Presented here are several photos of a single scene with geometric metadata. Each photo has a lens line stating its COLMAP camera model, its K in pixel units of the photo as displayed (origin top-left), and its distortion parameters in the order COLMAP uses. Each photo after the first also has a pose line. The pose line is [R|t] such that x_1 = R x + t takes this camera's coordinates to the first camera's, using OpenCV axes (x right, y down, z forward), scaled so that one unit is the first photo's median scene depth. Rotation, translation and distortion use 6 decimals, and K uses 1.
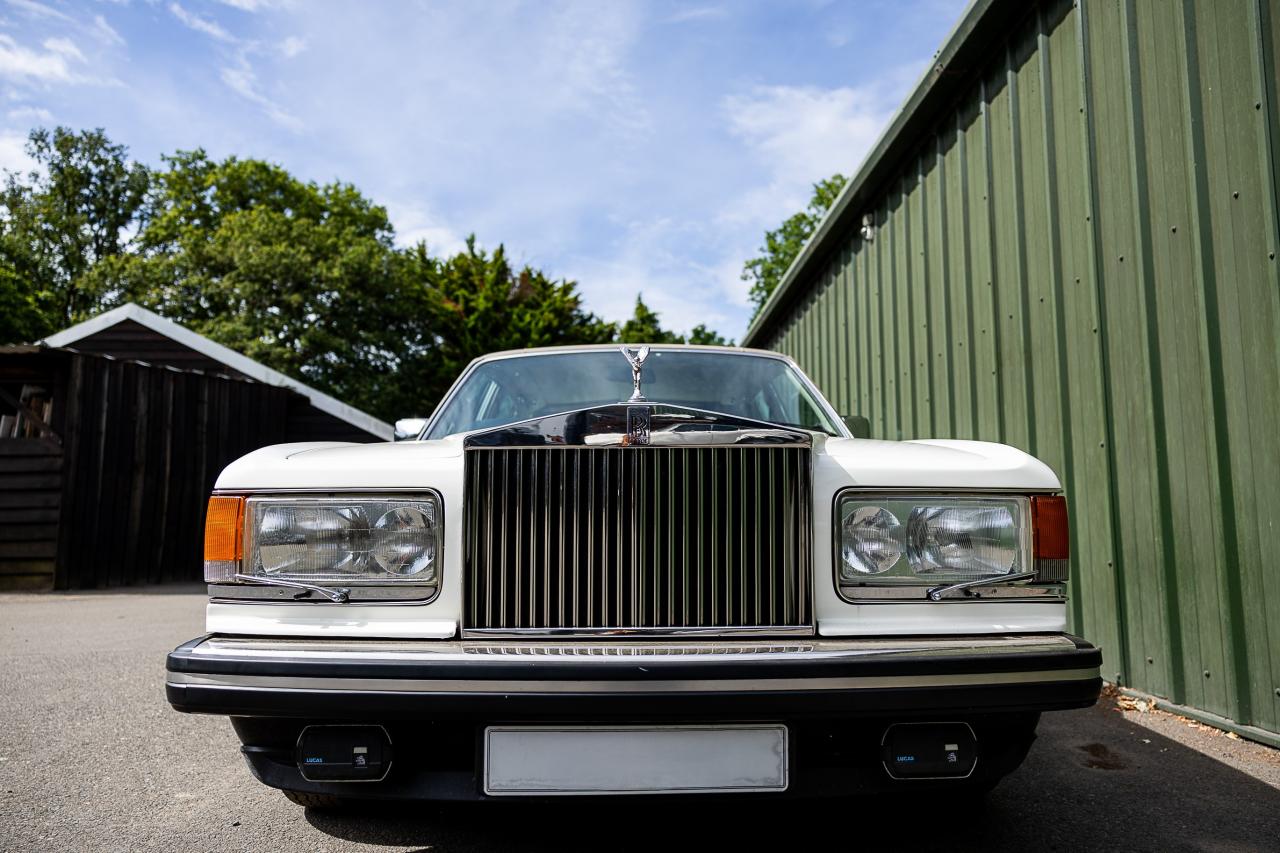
lens RADIAL K [[855.9, 0, 634.3], [0, 855.9, 425.4], [0, 0, 1]] dist [-0.001979, -0.000422]
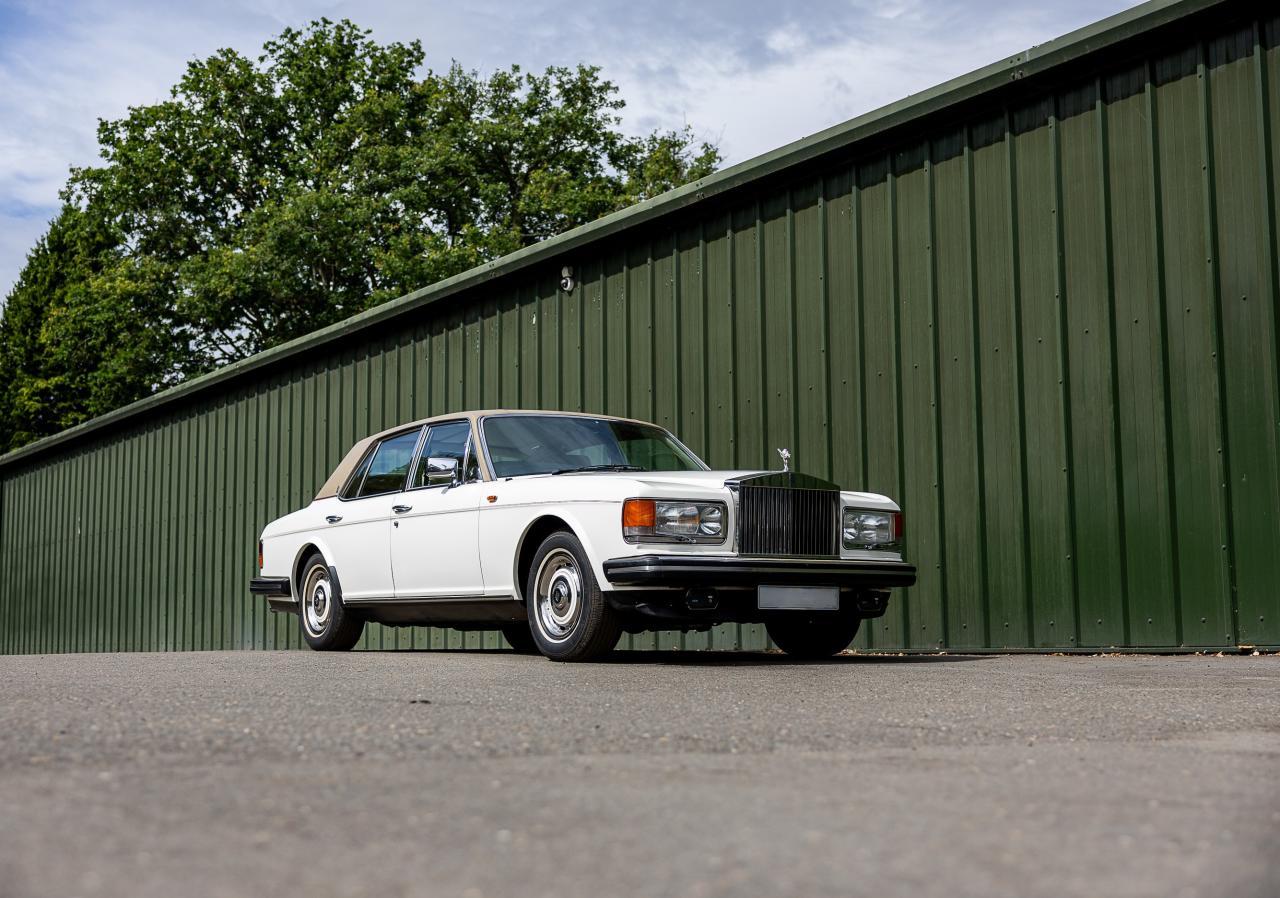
lens RADIAL K [[1601.8, 0, 596.8], [0, 1601.8, 443.4], [0, 0, 1]] dist [-0.007330, 0.082938]
pose [[0.845128, 0.061591, 0.531004, -0.121201], [-0.057858, 0.998044, -0.023678, 0.001457], [-0.531424, -0.010712, 0.847038, -0.111442]]
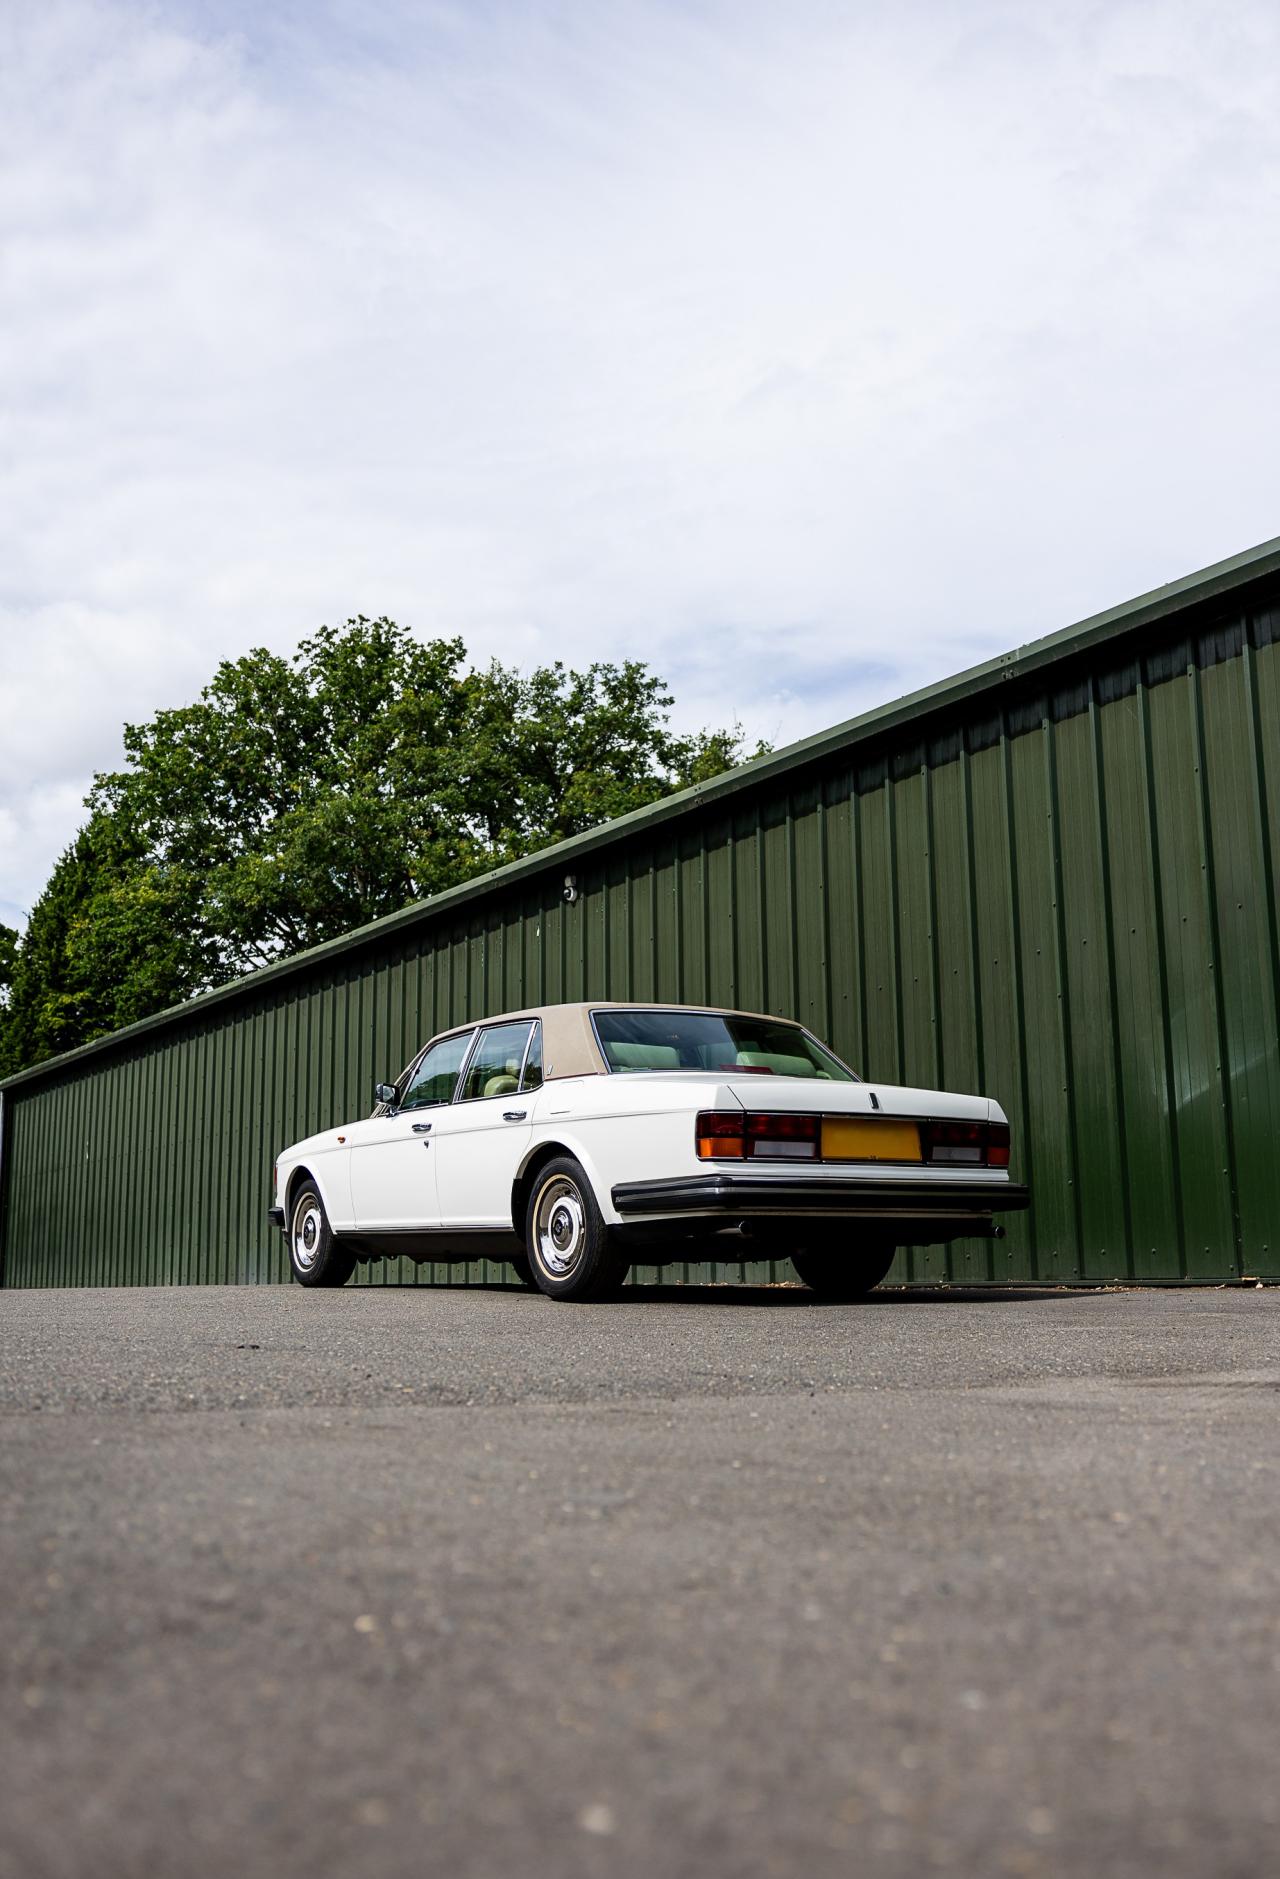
lens RADIAL K [[1705.4, 0, 636.9], [0, 1705.4, 957.4], [0, 0, 1]] dist [-0.010300, -0.006816]
pose [[0.855827, 0.086110, 0.510044, -0.110906], [-0.051939, 0.995368, -0.080896, -0.000127], [-0.514647, 0.042742, 0.856336, -0.119960]]
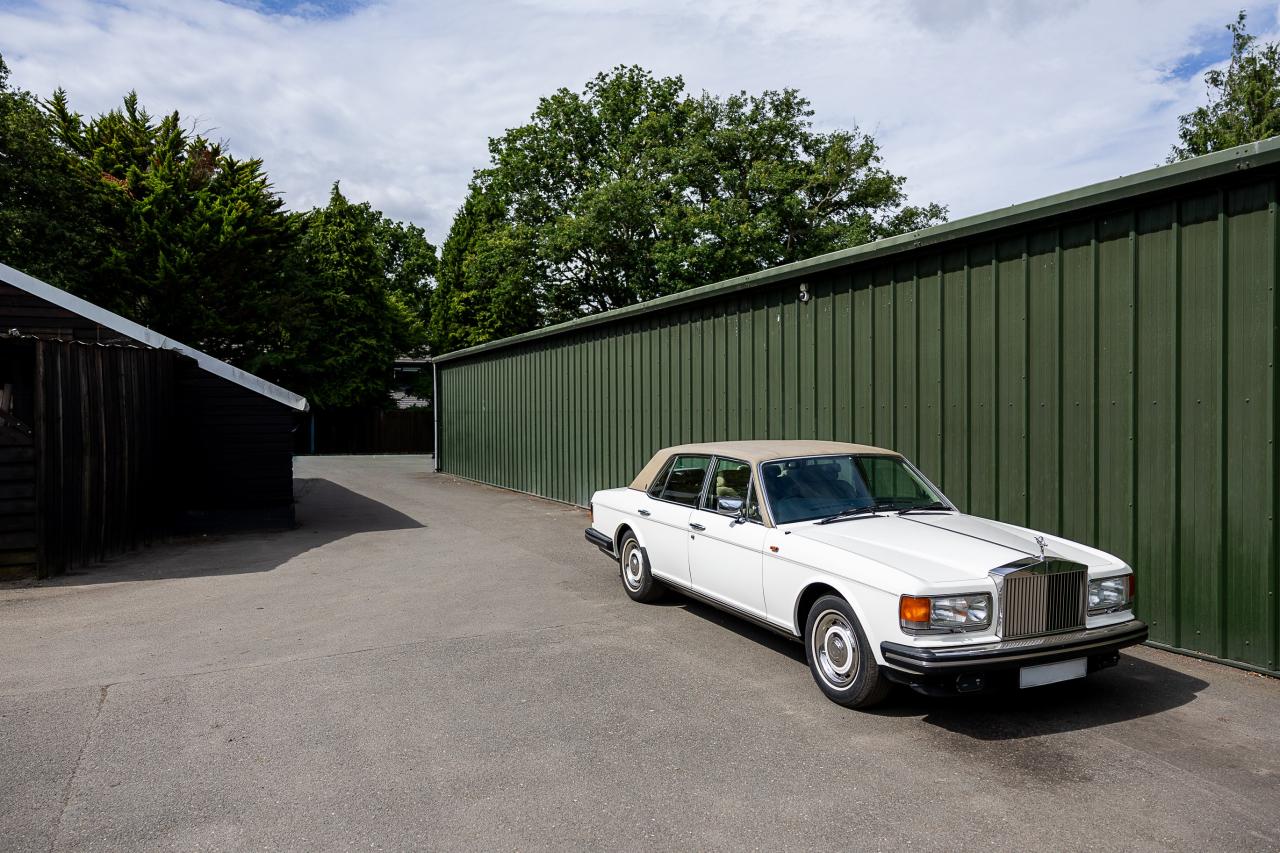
lens RADIAL K [[909.9, 0, 640.0], [0, 909.9, 426.5], [0, 0, 1]] dist [-0.001174, 0.002594]
pose [[0.917331, -0.011216, 0.397968, -0.099162], [-0.040793, 0.991694, 0.121978, -0.031663], [-0.396030, -0.128129, 0.909254, -0.049560]]
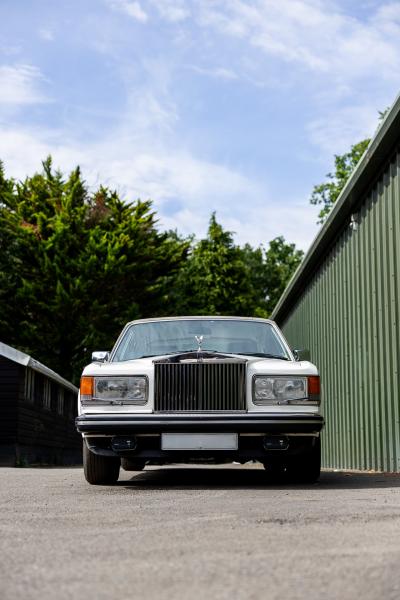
lens RADIAL K [[941.3, 0, 200.0], [0, 941.3, 300.0], [0, 0, 1]] dist [0.019052, -0.021663]
pose [[0.999945, -0.002480, -0.010187, 0.001790], [0.002025, 0.999010, -0.044447, -0.002643], [0.010287, 0.044424, 0.998960, -0.120960]]
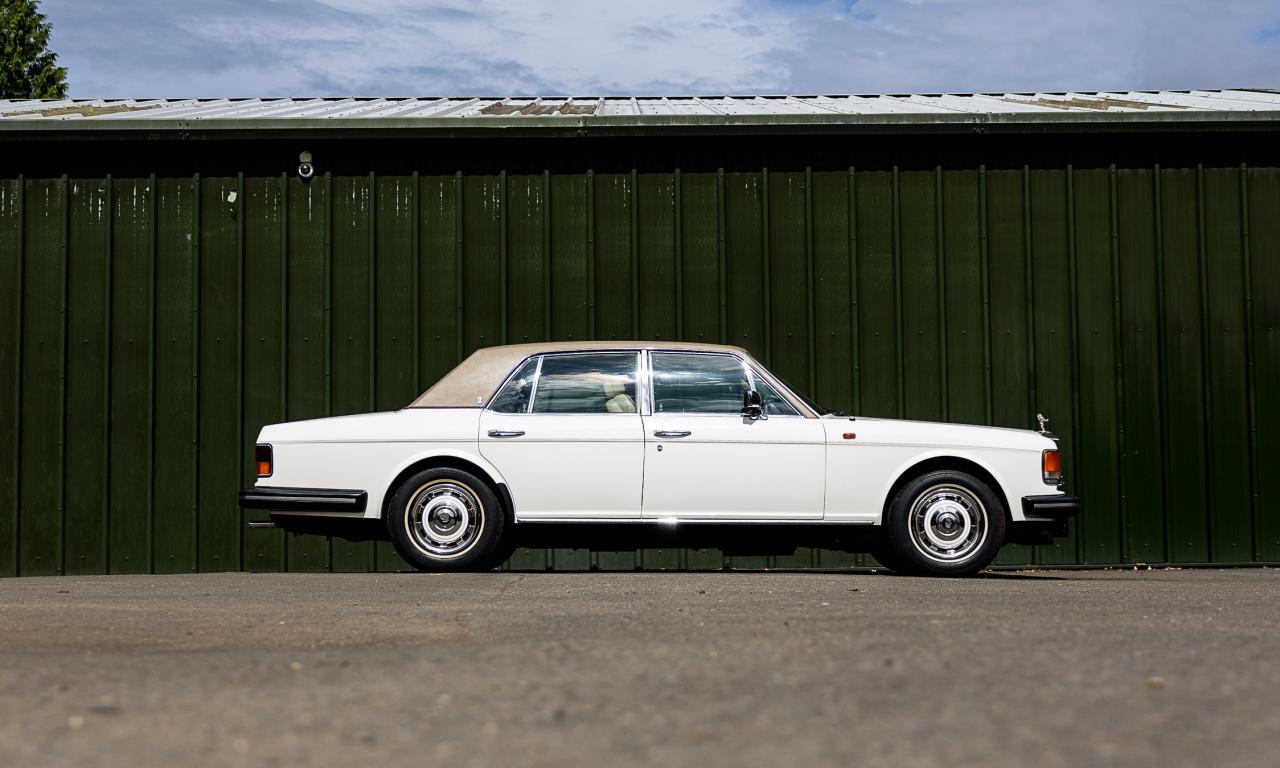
lens RADIAL K [[1932.6, 0, 640.0], [0, 1932.6, 384.0], [0, 0, 1]] dist [-0.007529, -0.004063]
pose [[0.028124, 0.089078, 0.995628, -0.306585], [-0.110881, 0.990153, -0.085456, 0.024599], [-0.993436, -0.107993, 0.037724, 0.091826]]
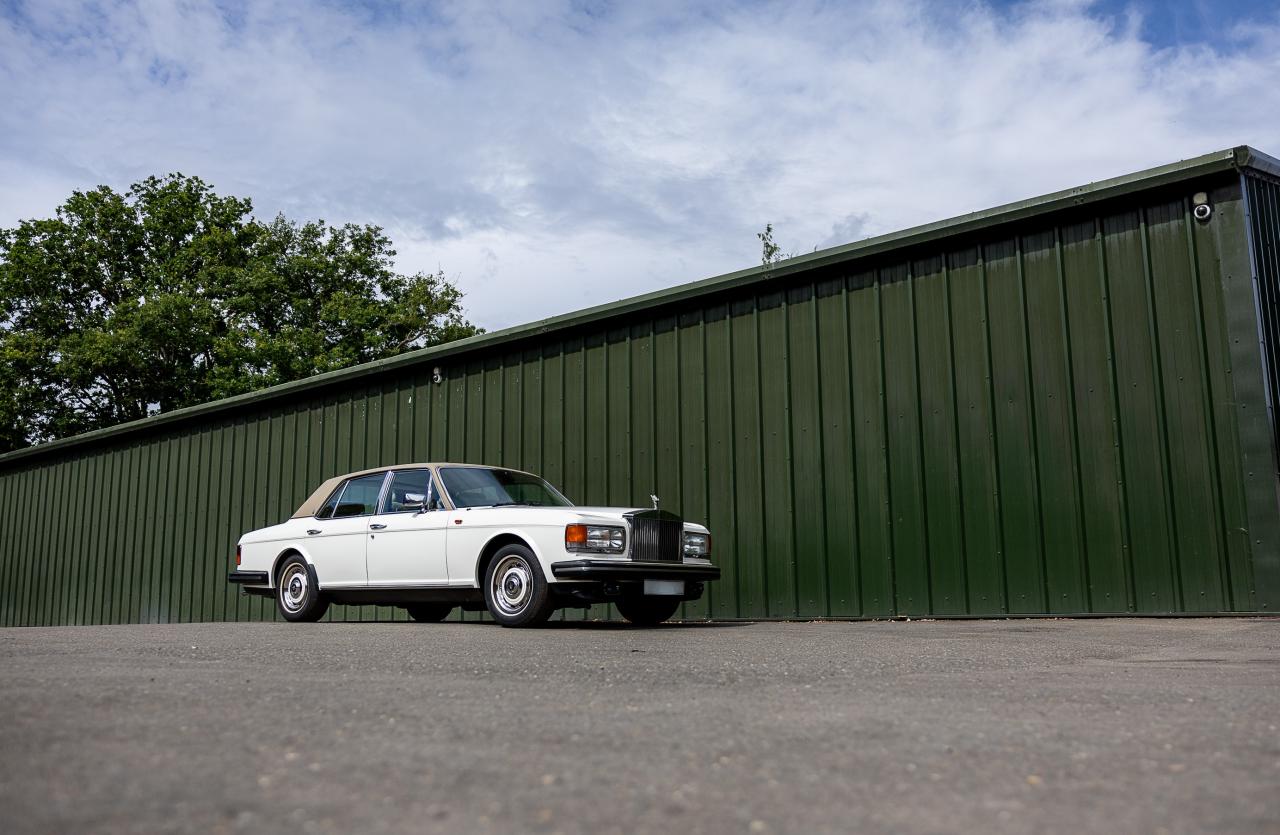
lens RADIAL K [[1064.9, 0, 635.0], [0, 1064.9, 424.5], [0, 0, 1]] dist [-0.004867, 0.002690]
pose [[0.655533, 0.126061, 0.744570, -0.159281], [-0.079781, 0.992012, -0.097713, 0.003209], [-0.750940, 0.004651, 0.660354, -0.095194]]
